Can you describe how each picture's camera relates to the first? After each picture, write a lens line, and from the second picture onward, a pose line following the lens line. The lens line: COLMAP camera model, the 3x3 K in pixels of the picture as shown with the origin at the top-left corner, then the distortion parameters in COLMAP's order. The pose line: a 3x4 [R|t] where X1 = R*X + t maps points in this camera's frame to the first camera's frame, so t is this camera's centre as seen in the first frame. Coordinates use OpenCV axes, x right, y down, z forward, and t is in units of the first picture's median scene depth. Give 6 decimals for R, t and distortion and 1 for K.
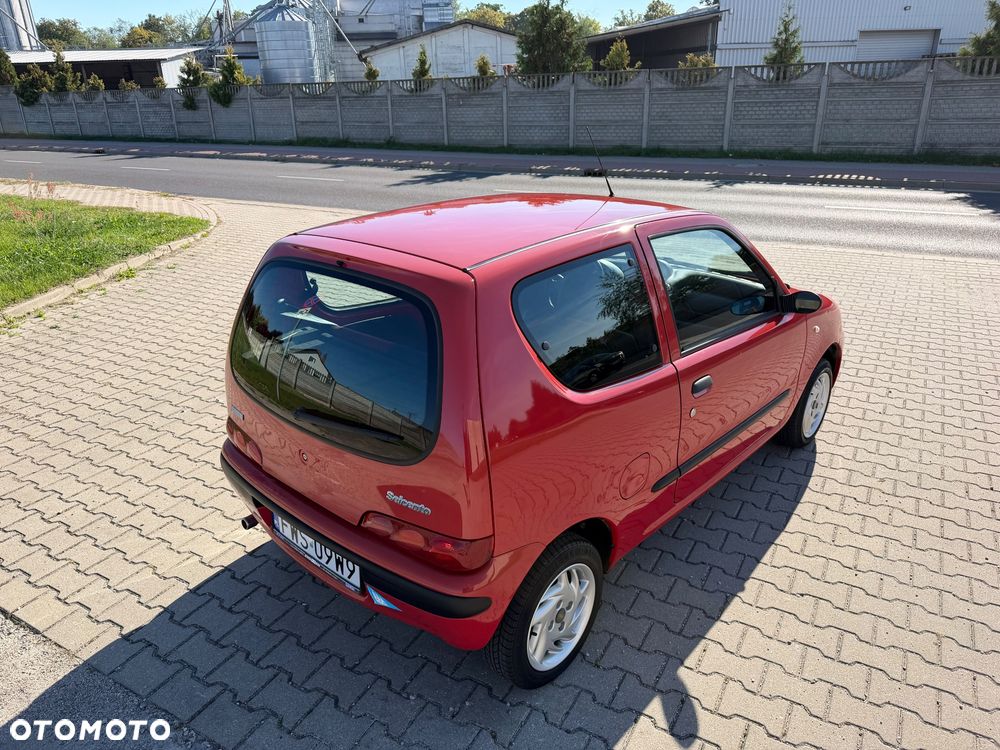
lens RADIAL K [[717.9, 0, 495.9], [0, 717.9, 369.8], [0, 0, 1]] dist [0.009169, -0.008917]
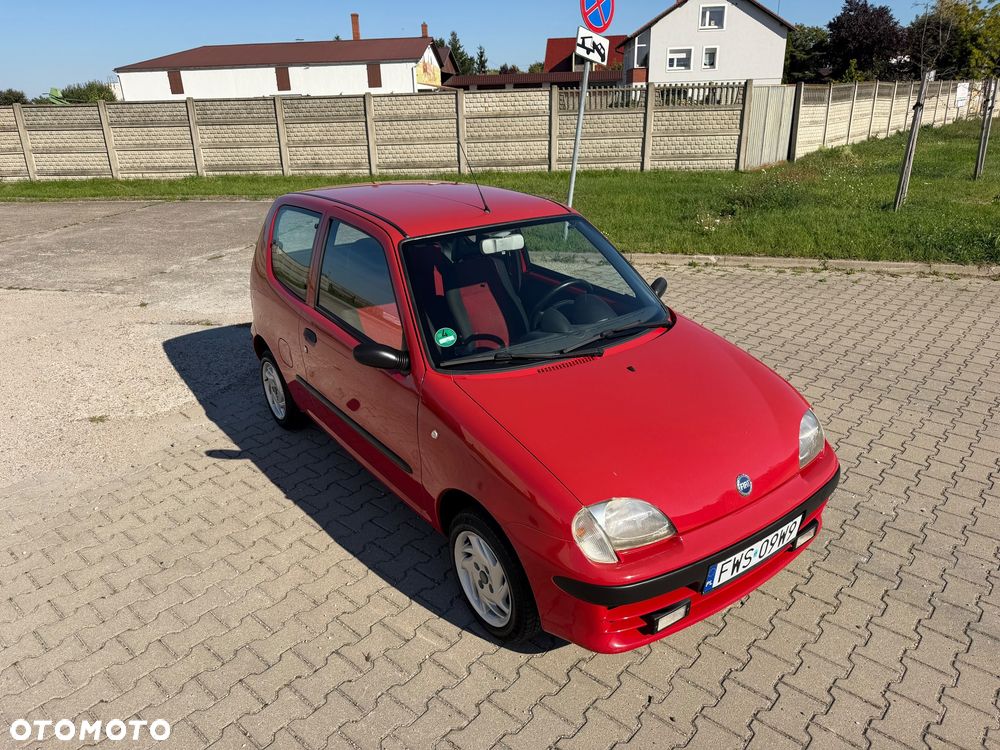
lens RADIAL K [[706.6, 0, 495.4], [0, 706.6, 375.7], [0, 0, 1]] dist [0.034432, -0.045068]
pose [[-0.206963, 0.384561, -0.899599, 0.233871], [-0.327233, 0.839339, 0.434085, -0.098842], [0.922001, 0.384218, -0.047871, 0.231315]]
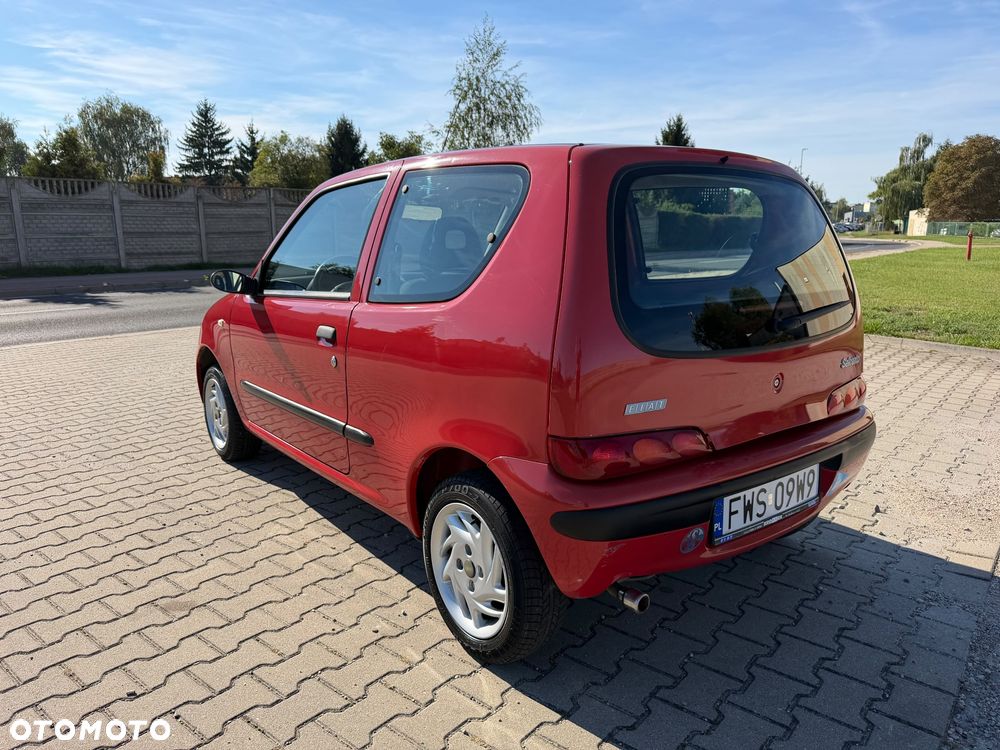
lens RADIAL K [[706.3, 0, 505.1], [0, 706.3, 368.5], [0, 0, 1]] dist [0.035576, -0.047855]
pose [[0.165044, -0.171632, 0.971238, -0.159249], [0.358220, 0.927927, 0.103105, -0.013348], [-0.918934, 0.330900, 0.214630, 0.157141]]
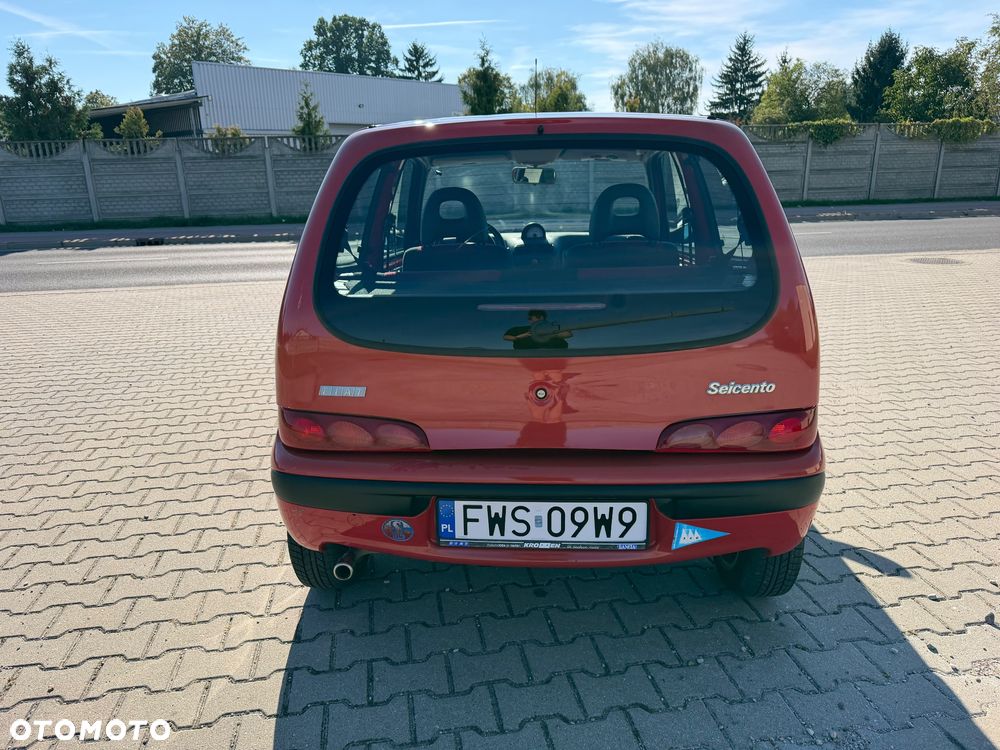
lens RADIAL K [[710.3, 0, 494.3], [0, 710.3, 368.9], [0, 0, 1]] dist [0.050252, -0.057826]
pose [[0.769665, -0.168796, 0.615731, -0.106118], [0.241849, 0.969627, -0.036499, 0.015789], [-0.590869, 0.177006, 0.787111, 0.063810]]
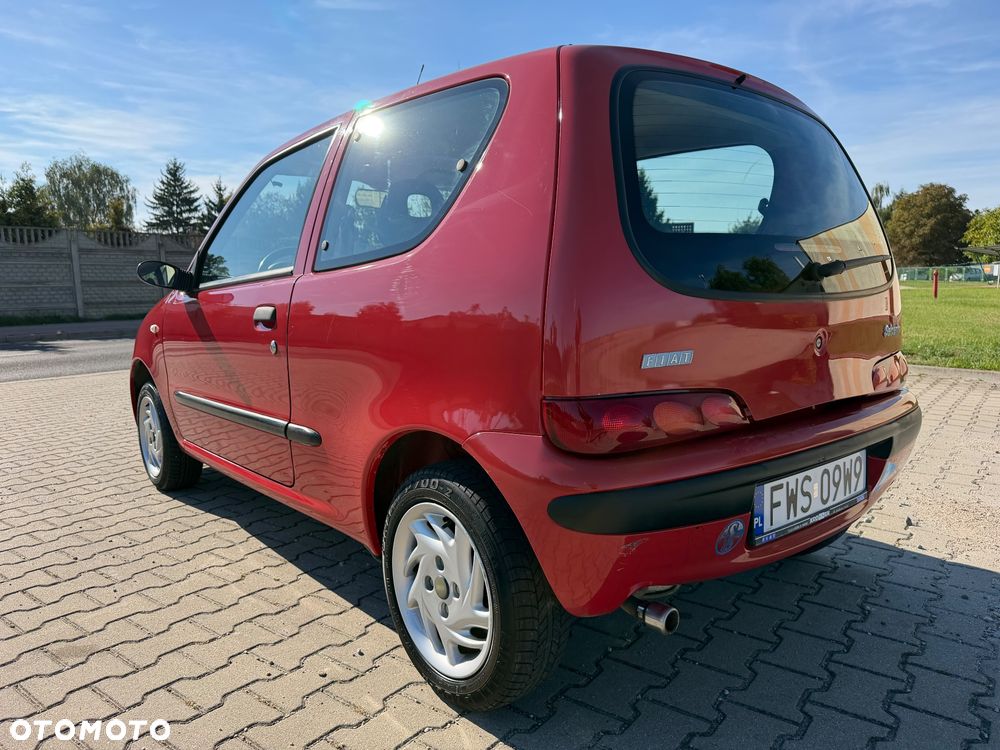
lens RADIAL K [[706.6, 0, 495.4], [0, 706.6, 375.7], [0, 0, 1]] dist [0.034432, -0.045068]
pose [[0.135747, -0.111007, 0.984505, -0.138032], [0.374324, 0.925795, 0.052774, -0.000039], [-0.917308, 0.361360, 0.167226, 0.167209]]
